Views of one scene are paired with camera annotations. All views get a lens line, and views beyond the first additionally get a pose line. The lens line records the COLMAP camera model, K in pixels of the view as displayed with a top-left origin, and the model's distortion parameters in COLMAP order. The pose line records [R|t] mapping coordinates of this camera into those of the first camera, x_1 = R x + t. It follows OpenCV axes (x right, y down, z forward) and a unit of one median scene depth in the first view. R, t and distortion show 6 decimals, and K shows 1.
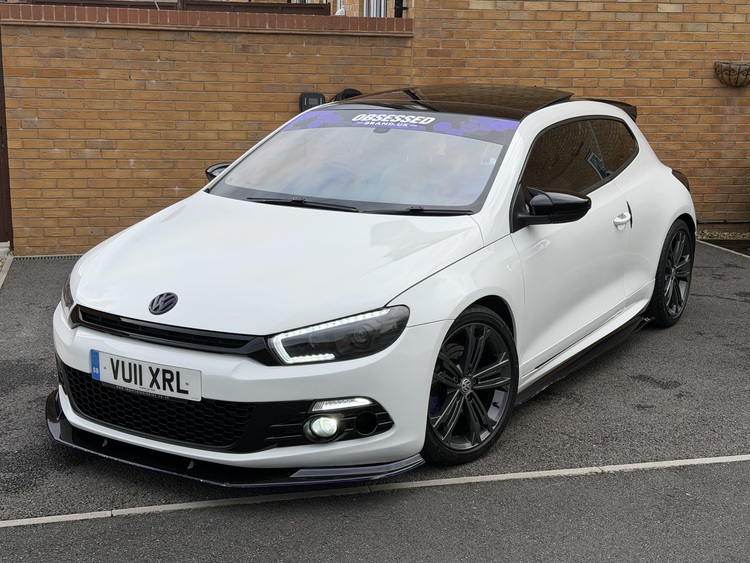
lens RADIAL K [[1127.5, 0, 354.6], [0, 1127.5, 278.9], [0, 0, 1]] dist [0.197971, -0.383367]
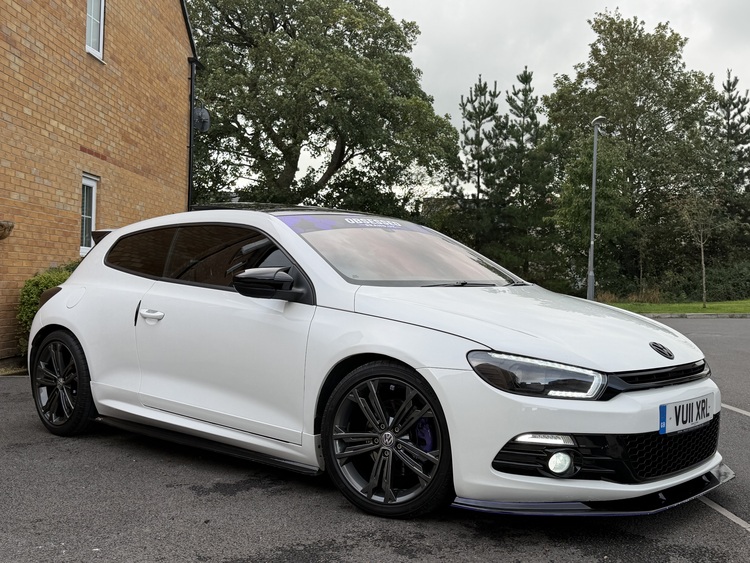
lens RADIAL K [[888.9, 0, 375.0], [0, 888.9, 281.5], [0, 0, 1]] dist [0.012907, 0.004420]
pose [[0.170395, -0.012112, 0.985301, -1.062035], [0.191112, 0.981344, -0.020987, -0.079696], [-0.966665, 0.191879, 0.169531, 1.088483]]
